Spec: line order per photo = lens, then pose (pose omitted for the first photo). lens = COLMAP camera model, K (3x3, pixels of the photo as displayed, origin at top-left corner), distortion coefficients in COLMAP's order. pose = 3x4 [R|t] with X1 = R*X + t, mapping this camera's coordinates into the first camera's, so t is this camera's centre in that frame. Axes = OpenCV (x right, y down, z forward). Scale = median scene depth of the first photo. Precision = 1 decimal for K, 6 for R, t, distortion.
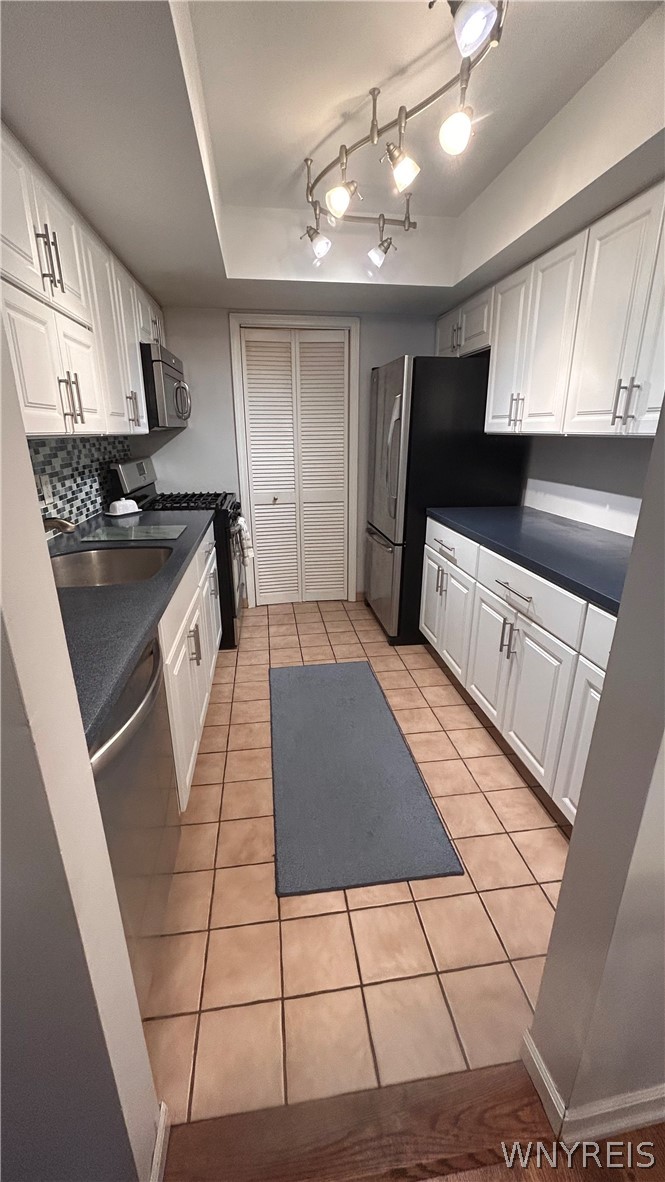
lens RADIAL K [[476.0, 0, 334.4], [0, 476.0, 592.7], [0, 0, 1]] dist [0.000321, 0.000340]
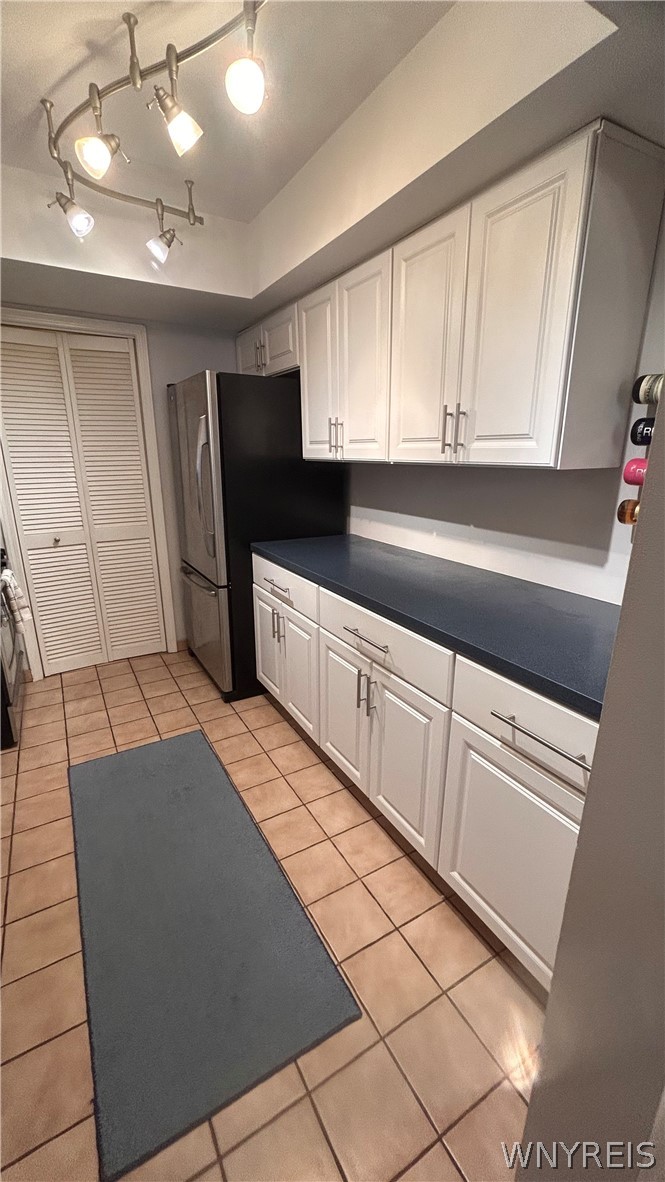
lens RADIAL K [[476.0, 0, 334.4], [0, 476.0, 592.7], [0, 0, 1]] dist [0.000321, 0.000340]
pose [[0.926188, -0.103346, 0.362622, 0.011108], [0.118687, 0.992726, -0.020220, -0.061513], [-0.357895, 0.061767, 0.931717, 0.157405]]
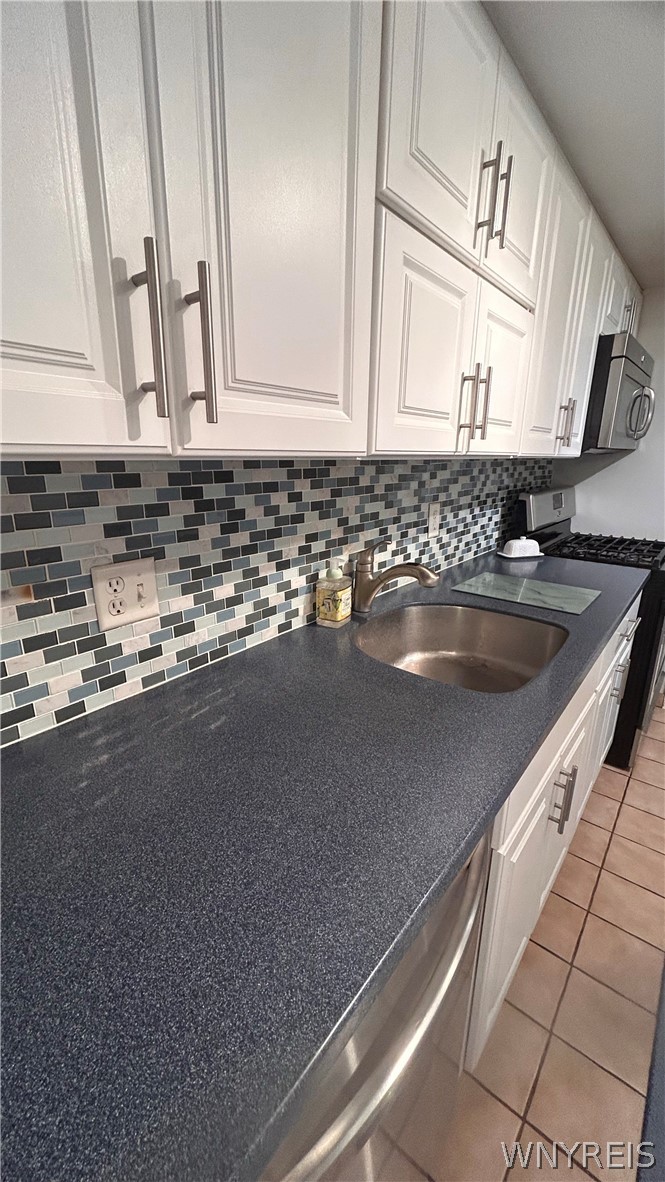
lens RADIAL K [[476.0, 0, 334.4], [0, 476.0, 592.7], [0, 0, 1]] dist [0.000321, 0.000340]
pose [[0.683258, 0.208550, -0.699761, -0.096738], [-0.242543, 0.968752, 0.051894, -0.082760], [0.688717, 0.134265, 0.712490, 0.261483]]
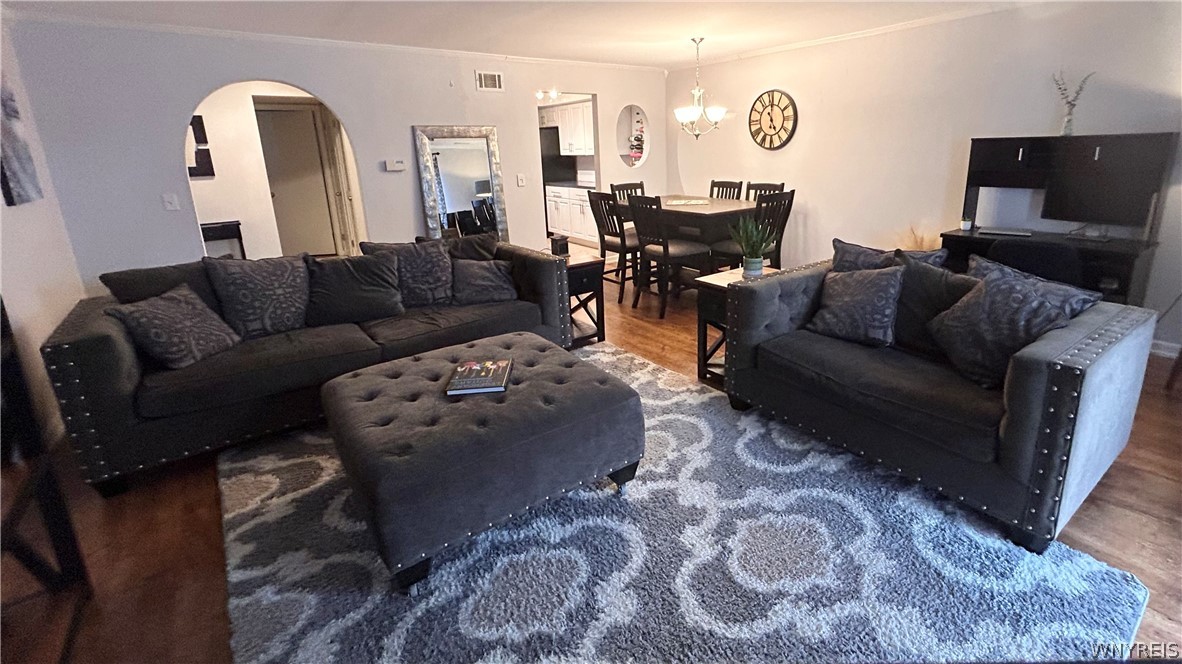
lens RADIAL K [[532.4, 0, 636.1], [0, 532.4, 282.6], [0, 0, 1]] dist [-0.002194, -0.000130]
pose [[0.870386, -0.145223, 0.470466, -1.035454], [0.185478, 0.981831, -0.040075, 0.717583], [-0.456098, 0.122142, 0.881508, -2.203786]]
